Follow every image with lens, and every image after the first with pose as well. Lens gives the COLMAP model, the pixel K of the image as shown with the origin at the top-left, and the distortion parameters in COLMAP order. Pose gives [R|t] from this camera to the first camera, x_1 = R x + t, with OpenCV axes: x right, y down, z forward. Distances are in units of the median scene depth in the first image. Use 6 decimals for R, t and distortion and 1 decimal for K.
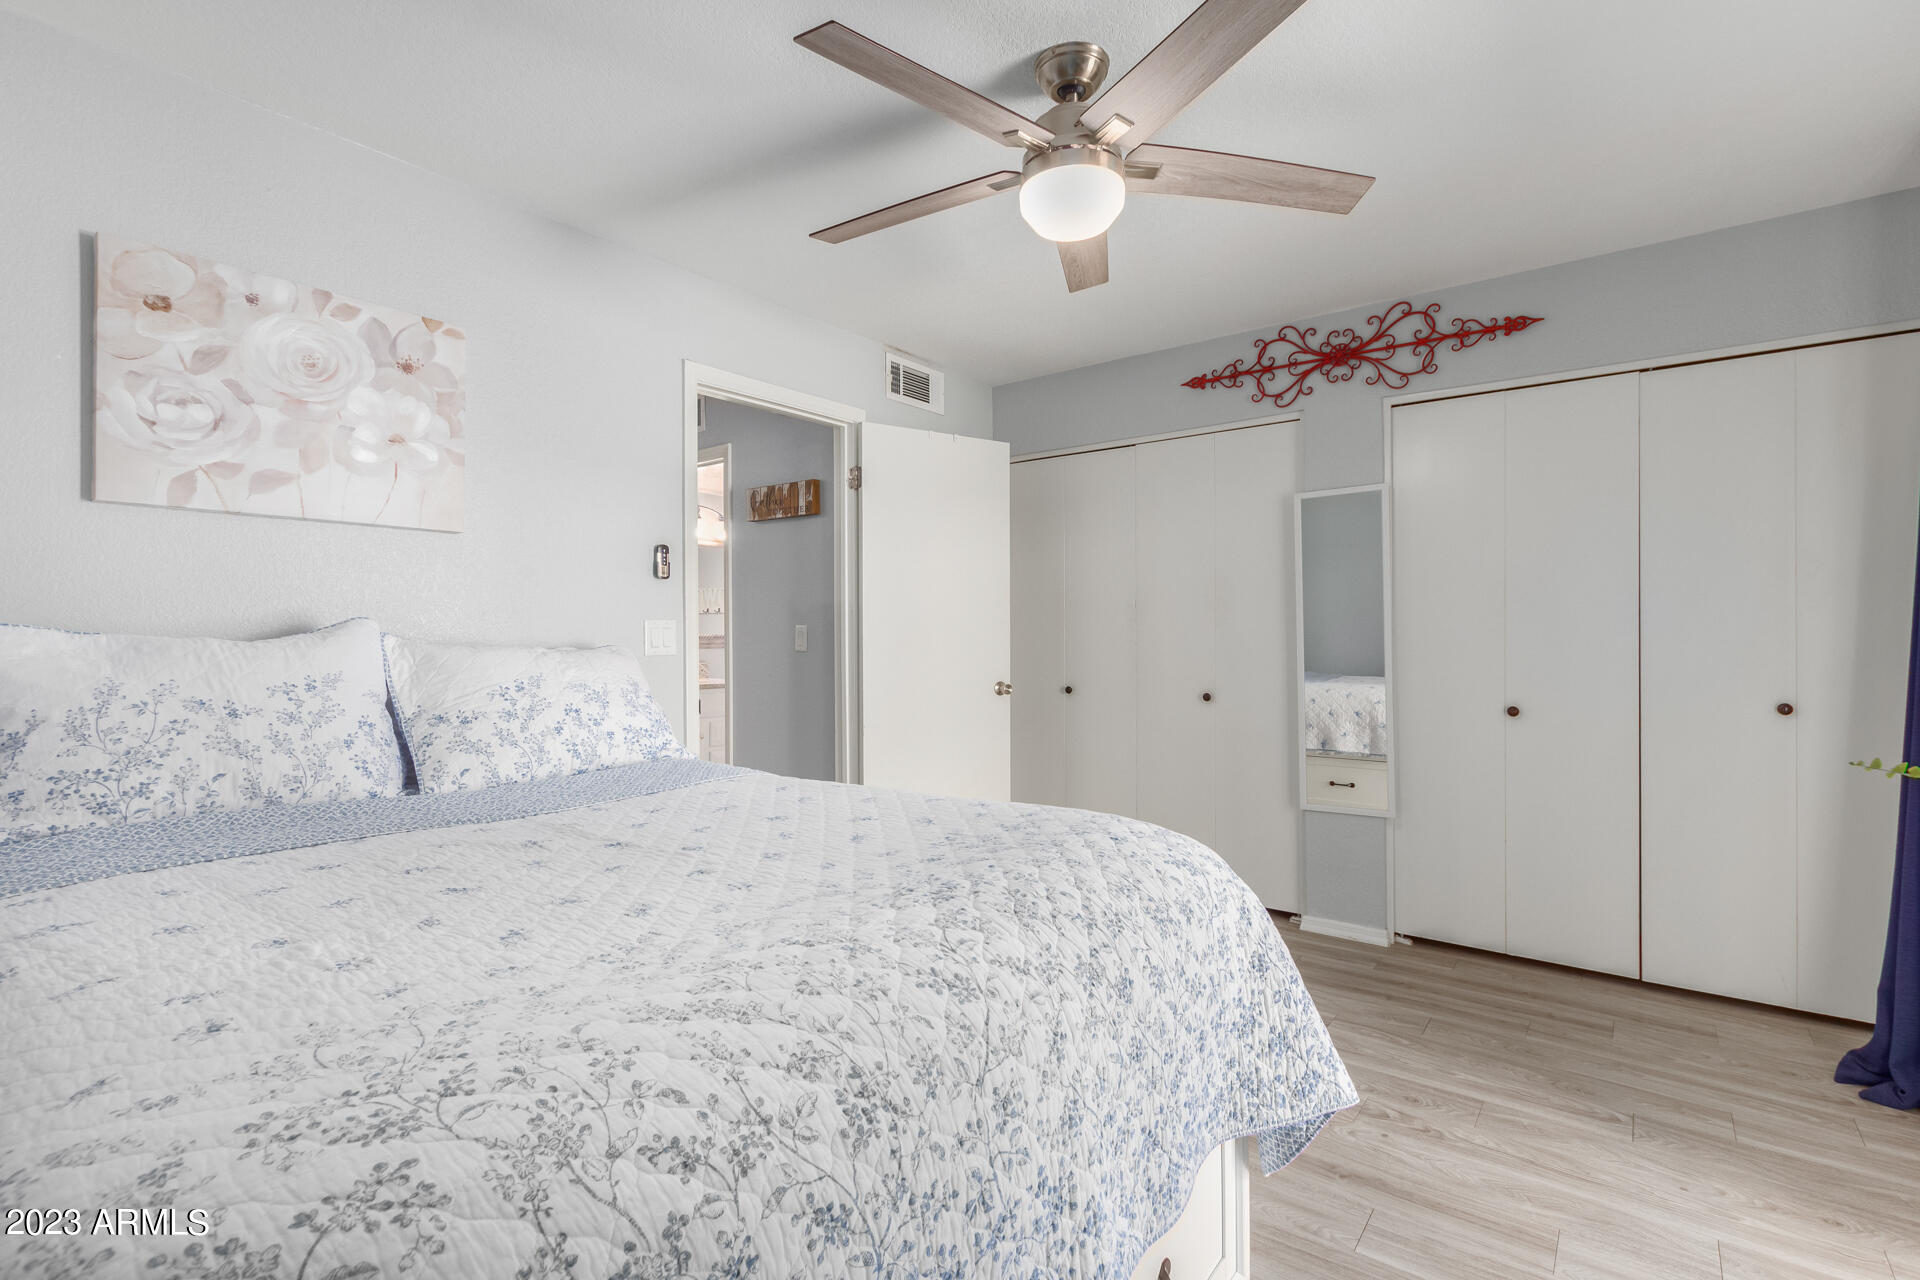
lens RADIAL K [[873.5, 0, 960.0], [0, 873.5, 640.0], [0, 0, 1]] dist [0.010552, 0.000136]
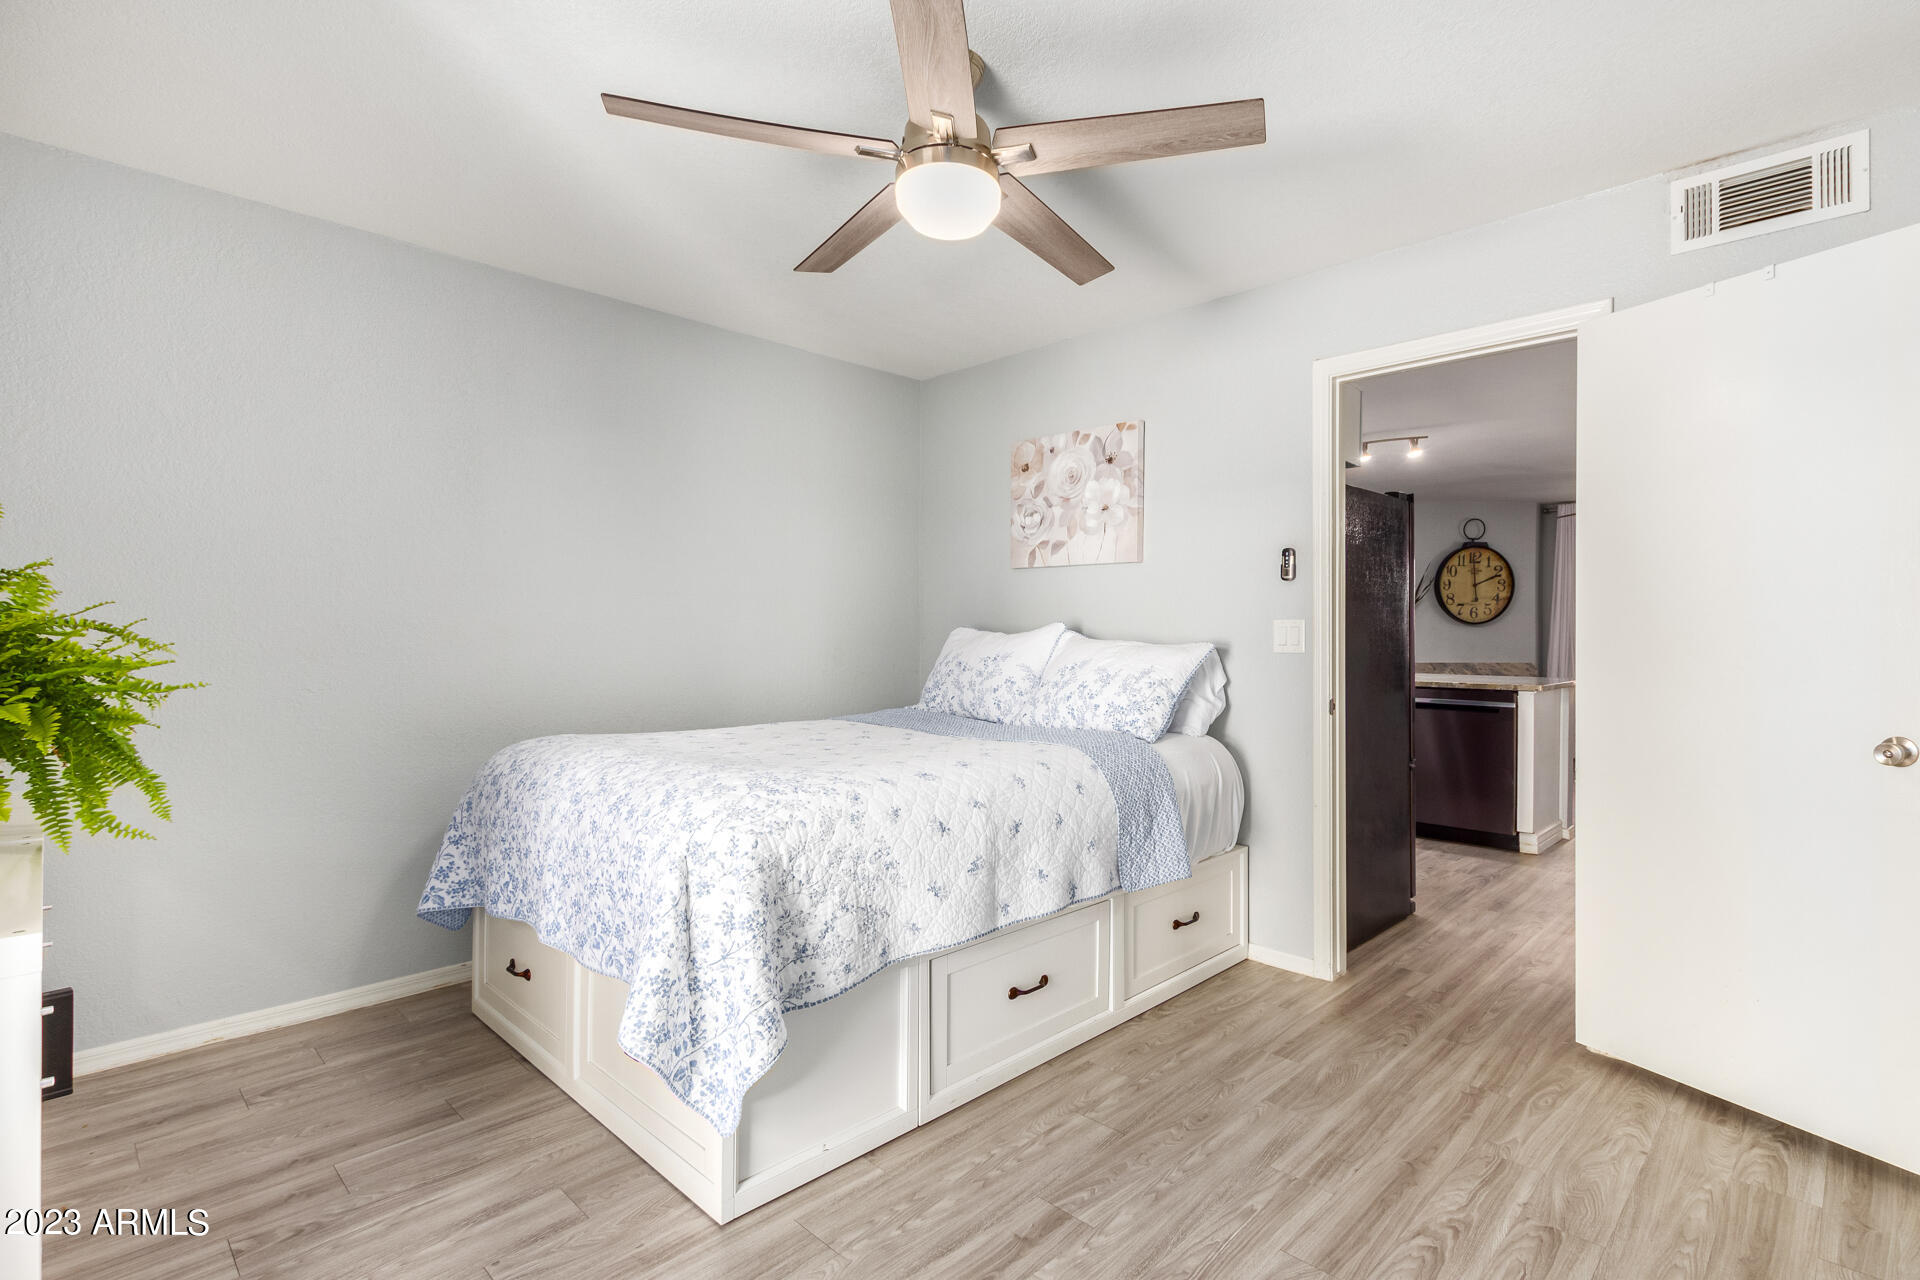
lens RADIAL K [[933.0, 0, 1029.4], [0, 933.0, 634.3], [0, 0, 1]] dist [0.003260, 0.000358]
pose [[-0.090039, 0.006272, -0.995918, 1.079709], [-0.010294, 0.999921, 0.007228, -0.013419], [0.995885, 0.010902, -0.089968, 1.059981]]
